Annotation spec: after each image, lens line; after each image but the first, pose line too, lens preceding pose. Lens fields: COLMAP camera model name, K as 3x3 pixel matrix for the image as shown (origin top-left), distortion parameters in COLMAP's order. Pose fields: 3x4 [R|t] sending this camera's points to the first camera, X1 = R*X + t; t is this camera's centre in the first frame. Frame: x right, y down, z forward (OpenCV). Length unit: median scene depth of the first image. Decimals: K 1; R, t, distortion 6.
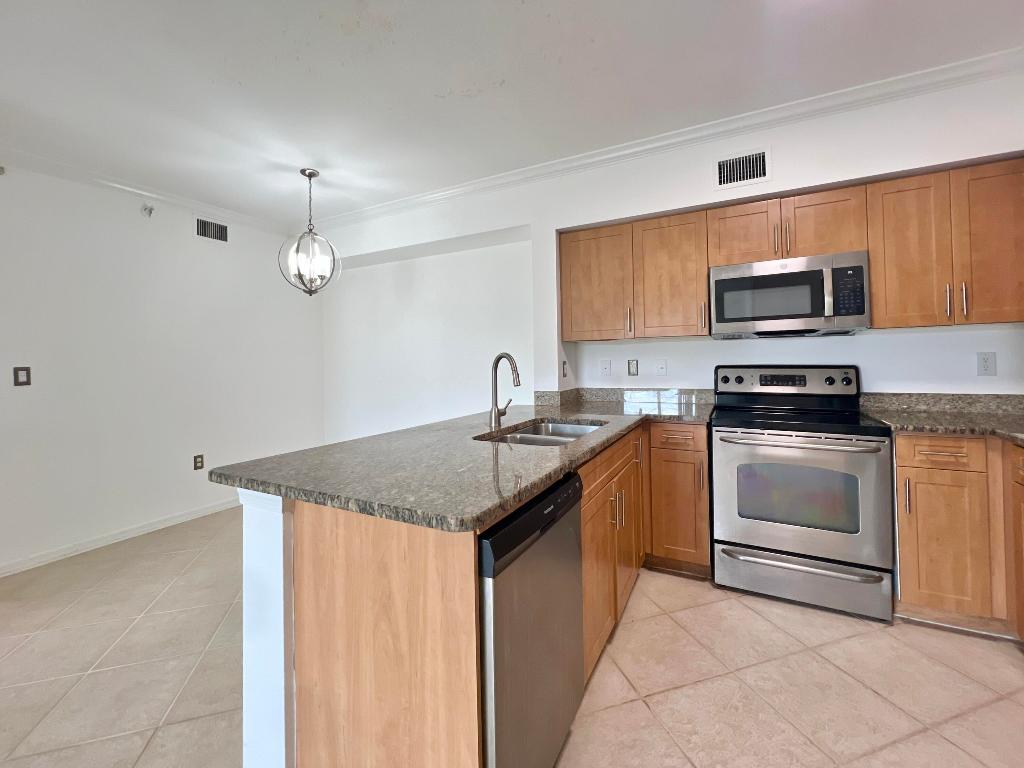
lens RADIAL K [[427.2, 0, 512.0], [0, 427.2, 384.0], [0, 0, 1]] dist [-0.000394, 0.000033]
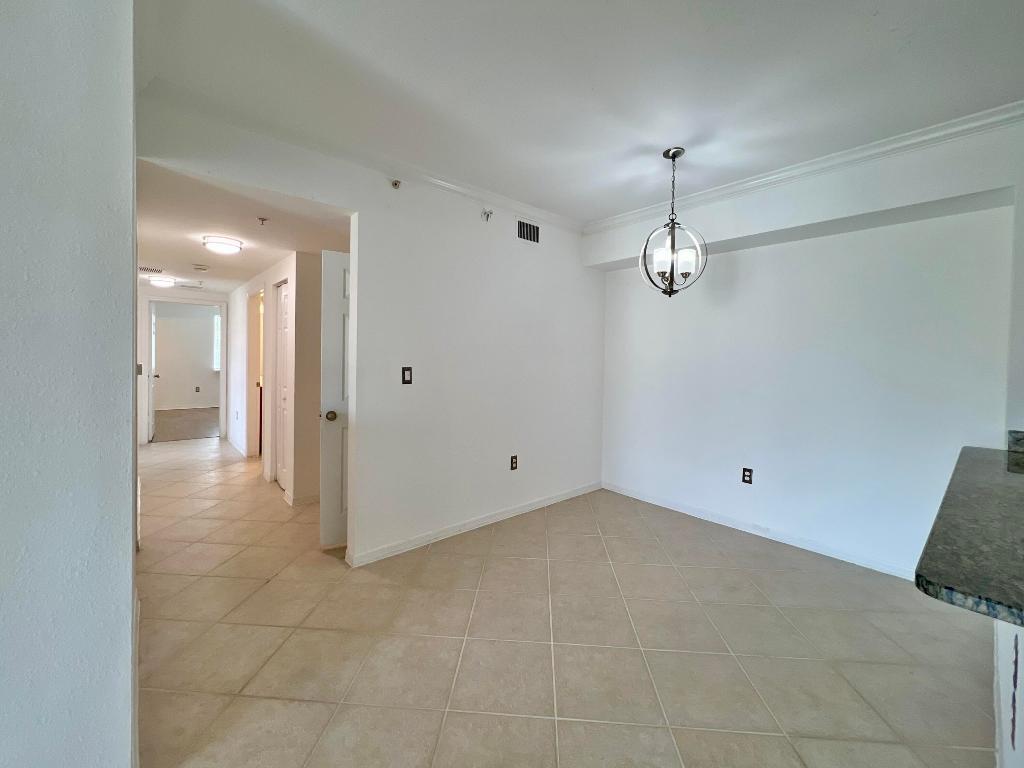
lens RADIAL K [[416.3, 0, 513.4], [0, 416.3, 393.4], [0, 0, 1]] dist [0.000127, 0.000058]
pose [[0.934307, 0.063187, -0.350825, -0.586391], [-0.051073, 0.997739, 0.043687, -0.037663], [0.352792, -0.022899, 0.935422, 0.110242]]
